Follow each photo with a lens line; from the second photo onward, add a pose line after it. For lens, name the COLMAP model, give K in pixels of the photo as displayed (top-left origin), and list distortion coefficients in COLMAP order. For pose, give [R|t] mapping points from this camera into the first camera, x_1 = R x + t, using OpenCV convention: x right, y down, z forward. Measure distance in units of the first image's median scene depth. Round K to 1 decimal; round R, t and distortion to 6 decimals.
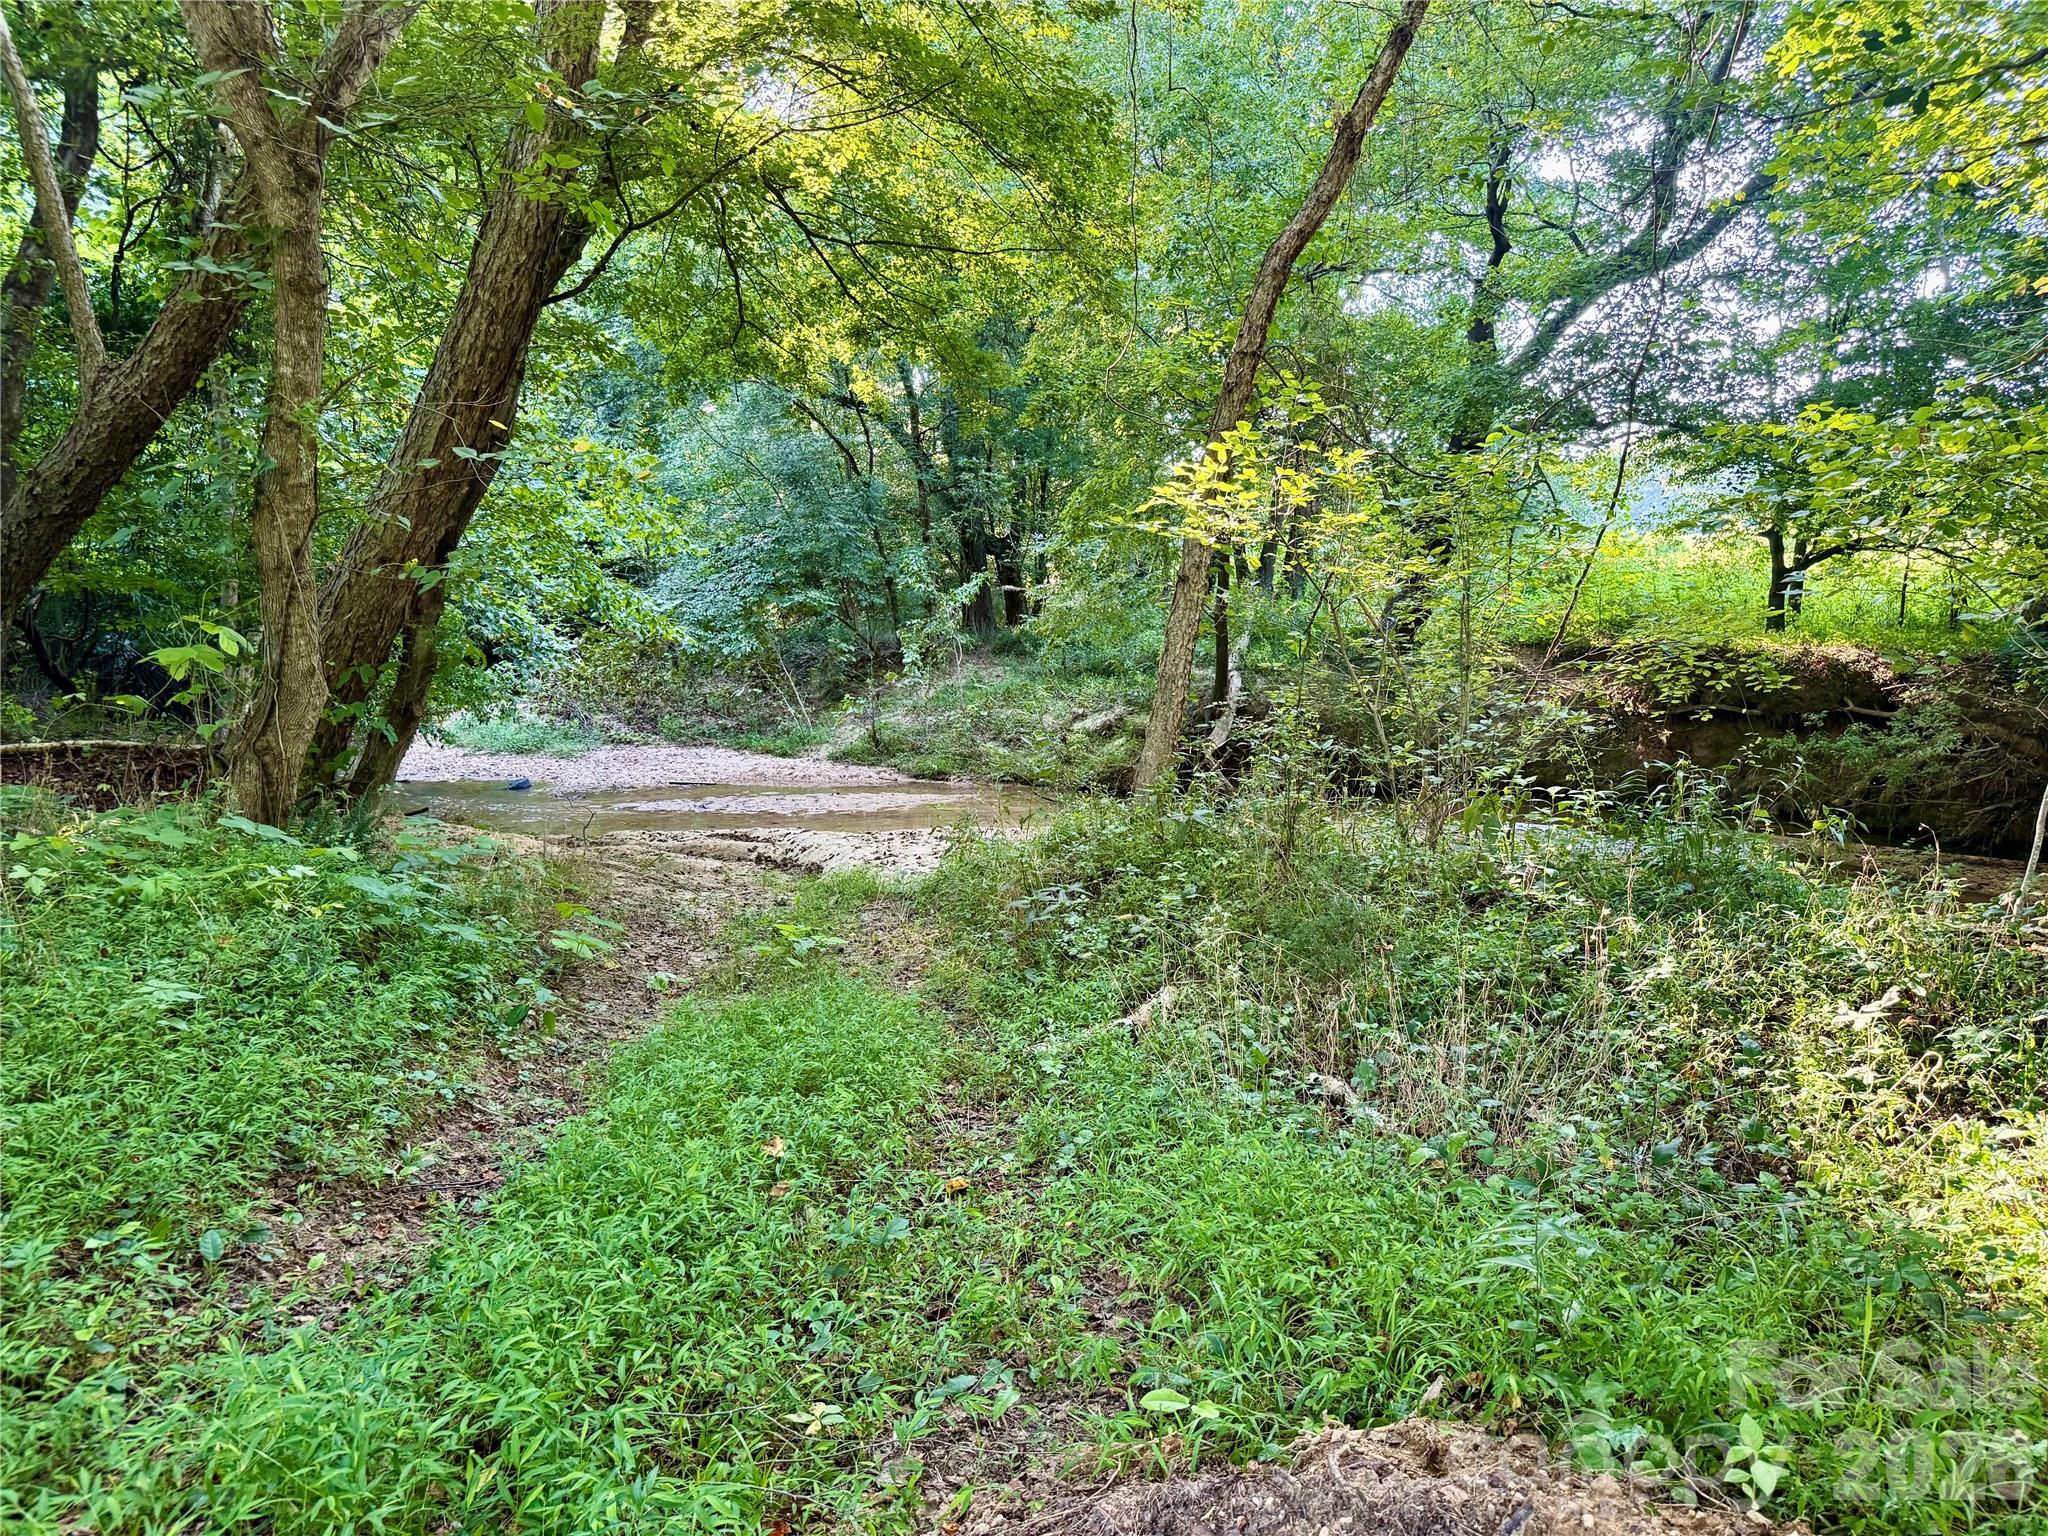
lens RADIAL K [[1477.0, 0, 996.5], [0, 1477.0, 766.8], [0, 0, 1]] dist [0.151895, -0.169186]
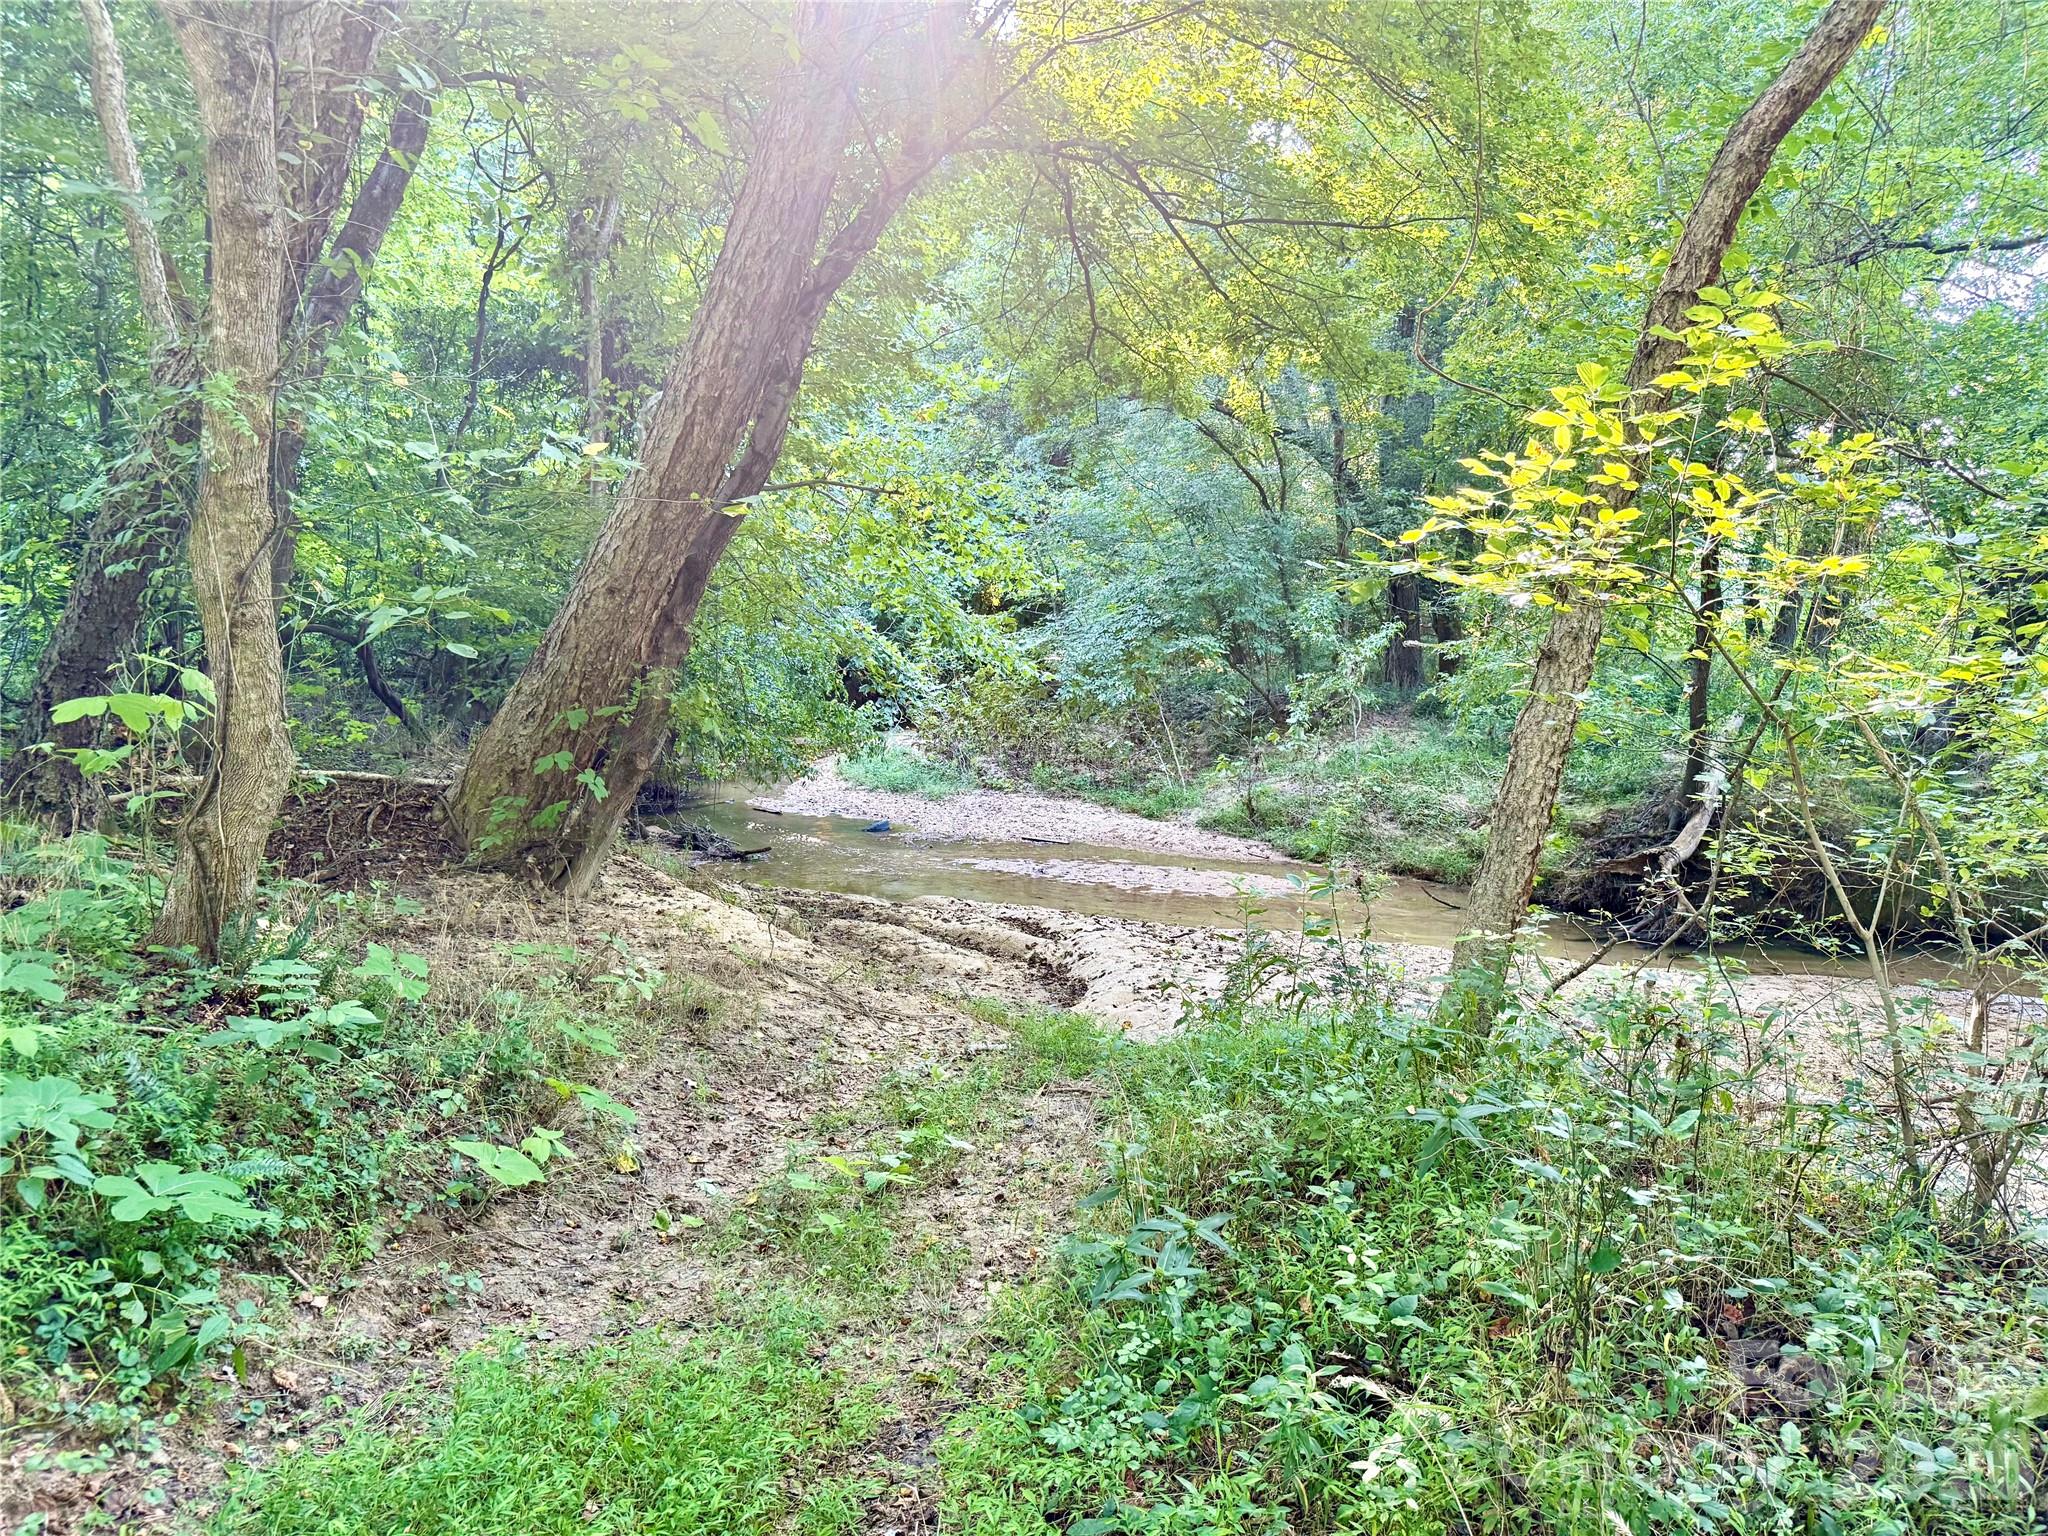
lens RADIAL K [[1415.7, 0, 1022.3], [0, 1415.7, 777.2], [0, 0, 1]] dist [0.071288, -0.073231]
pose [[0.948981, 0.071127, -0.307208, 0.046965], [-0.075086, 0.997176, -0.001069, -0.025882], [0.306264, 0.024082, 0.951642, 0.161451]]
